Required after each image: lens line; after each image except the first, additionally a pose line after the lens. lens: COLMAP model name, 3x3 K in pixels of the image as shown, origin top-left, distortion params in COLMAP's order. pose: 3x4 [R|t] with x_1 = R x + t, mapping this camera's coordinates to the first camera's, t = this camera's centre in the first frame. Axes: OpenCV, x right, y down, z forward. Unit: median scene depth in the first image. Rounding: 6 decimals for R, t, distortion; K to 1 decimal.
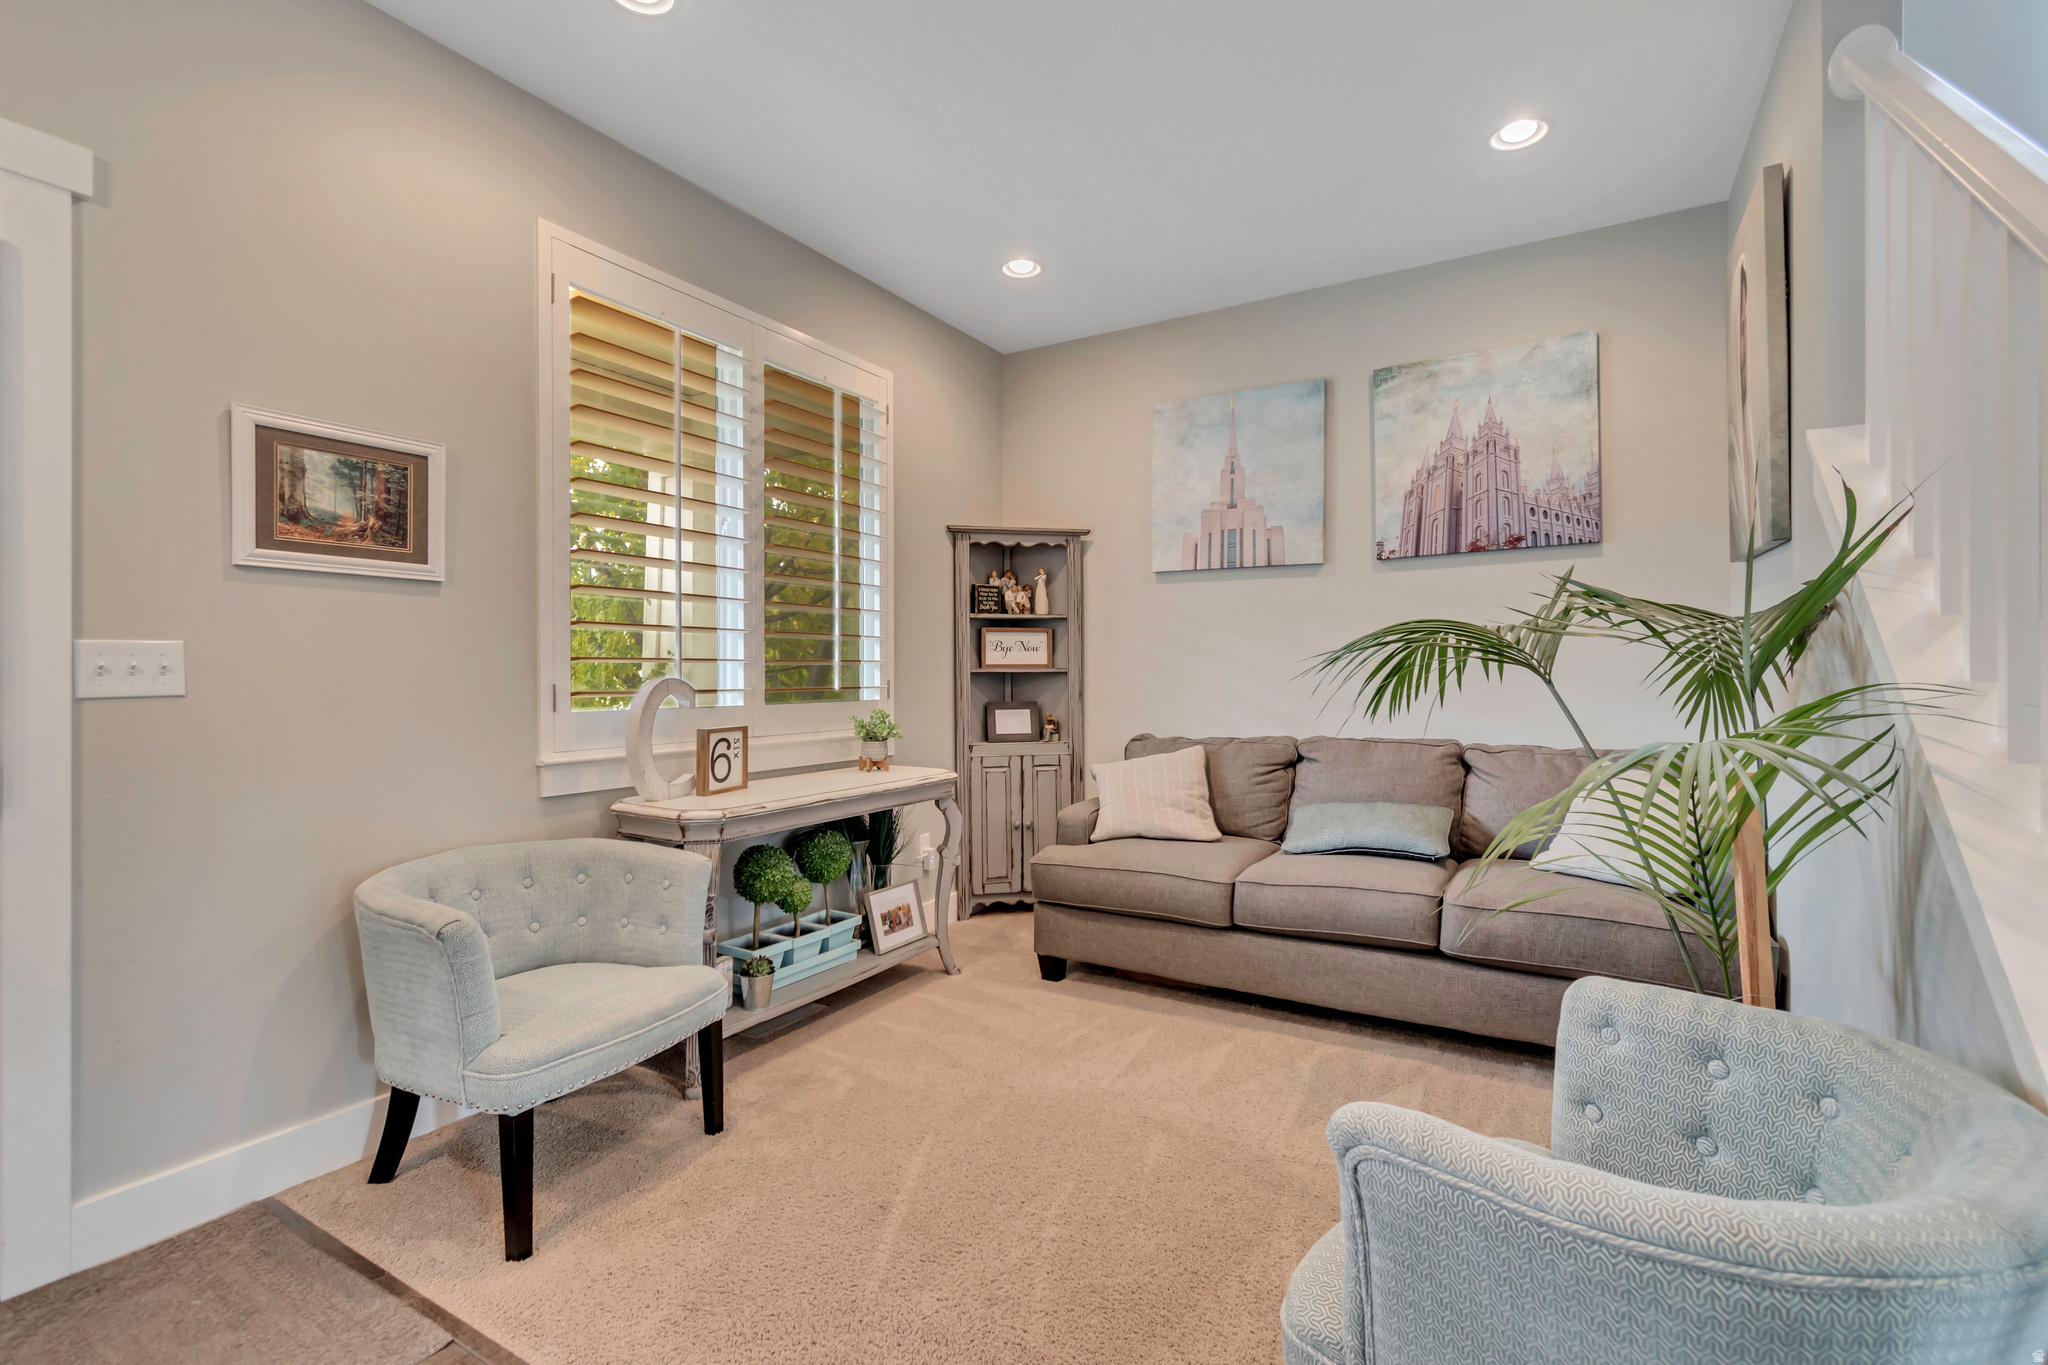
lens RADIAL K [[909.4, 0, 1051.8], [0, 909.4, 673.0], [0, 0, 1]] dist [0.002264, -0.002353]
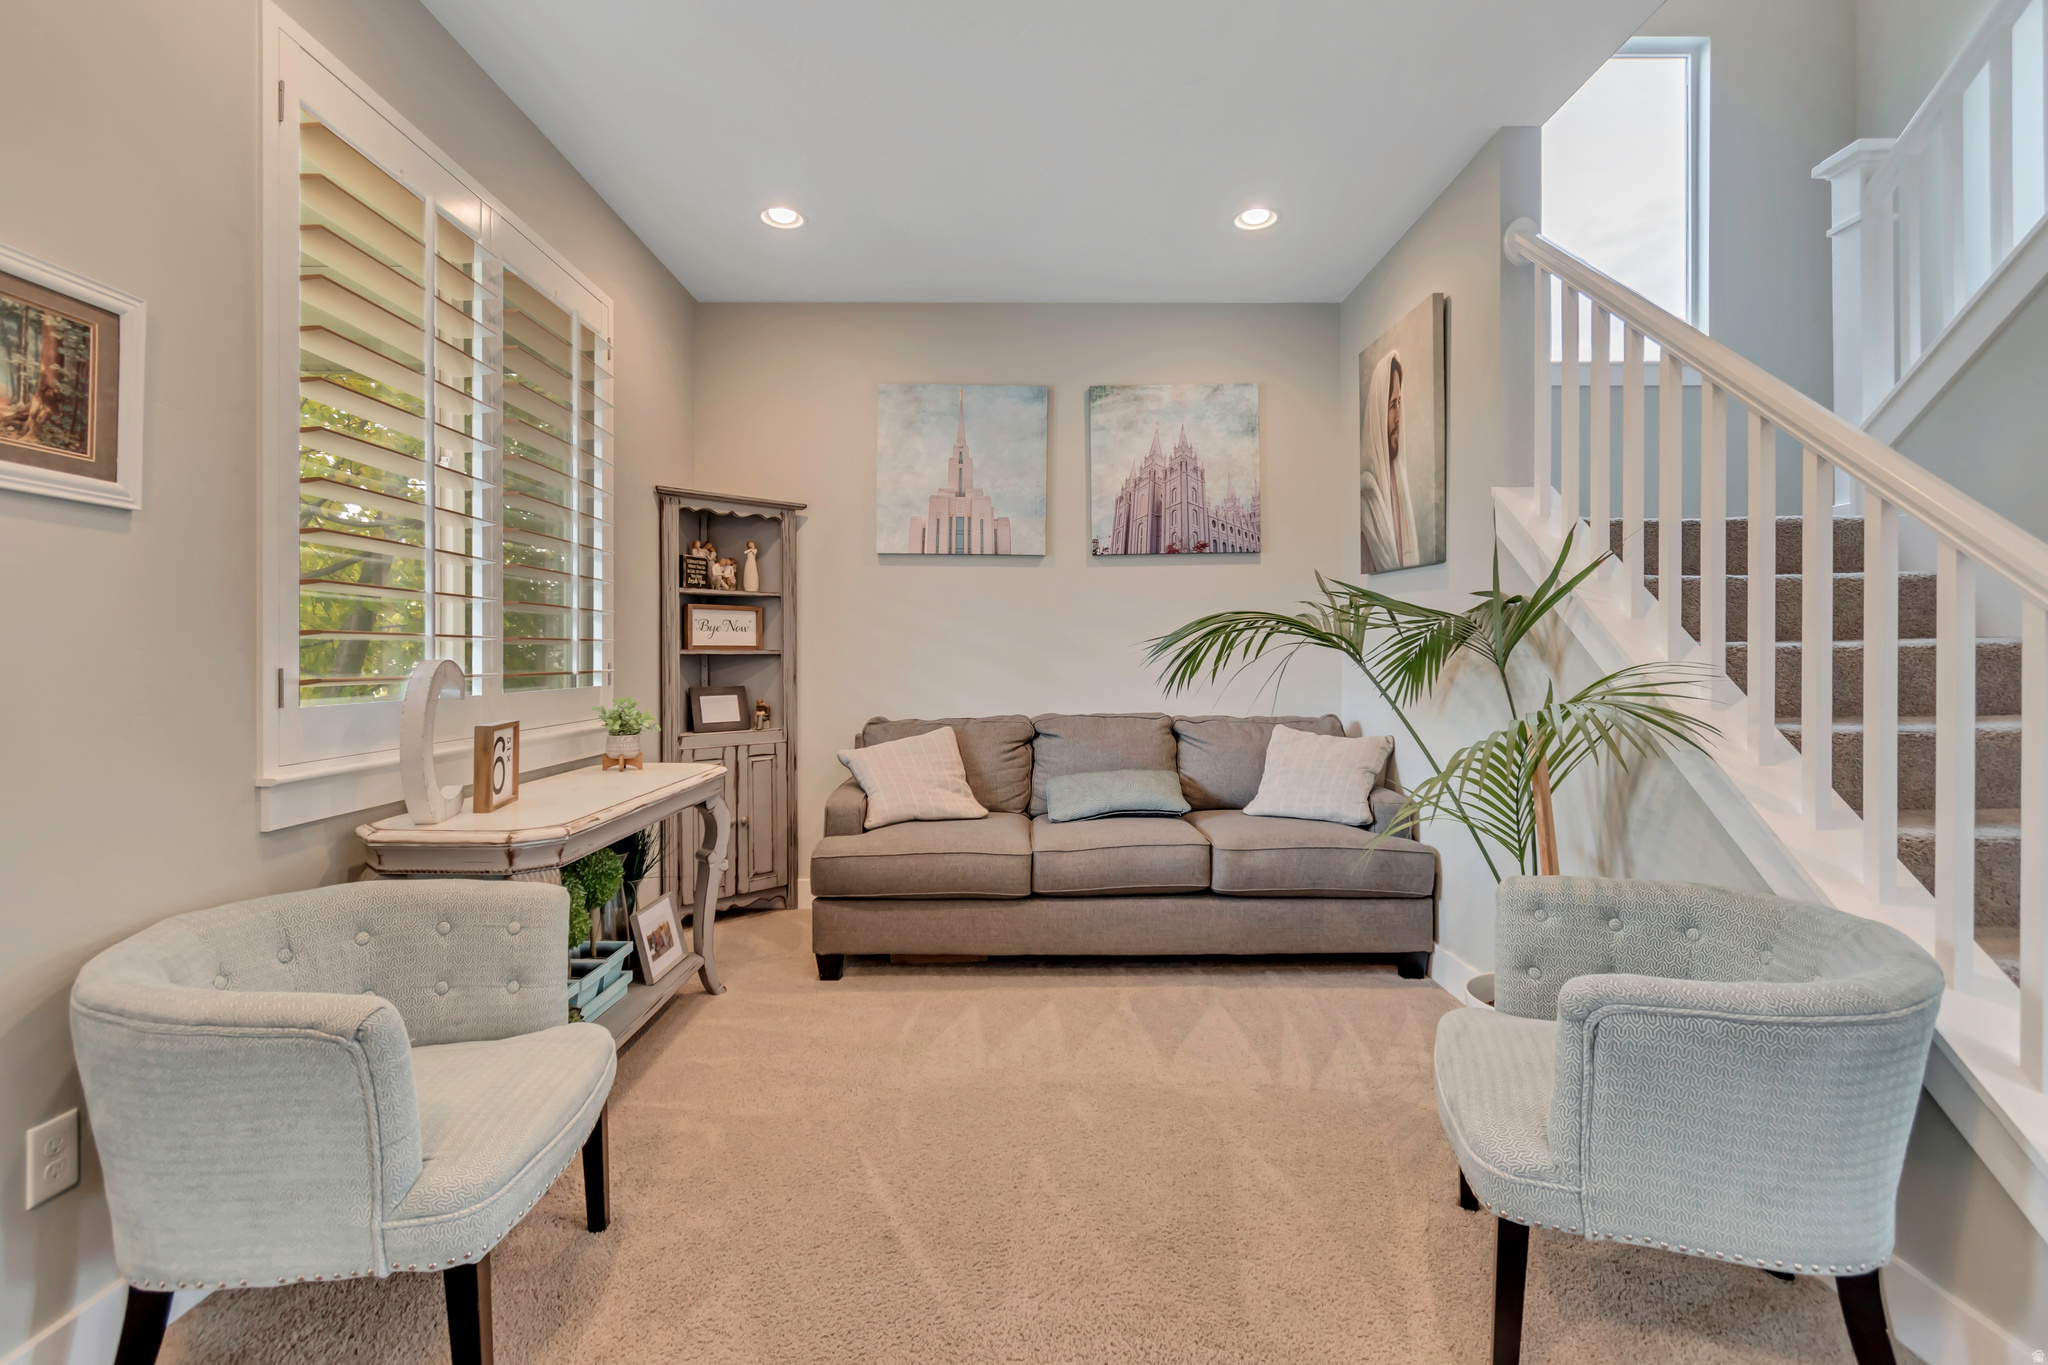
lens RADIAL K [[909.4, 0, 1036.8], [0, 909.4, 654.7], [0, 0, 1]] dist [0.002264, -0.002353]
pose [[0.859504, 0.003356, 0.511118, -0.315009], [-0.002315, 0.999994, -0.002674, 0.001806], [-0.511123, 0.001115, 0.859507, 0.080716]]
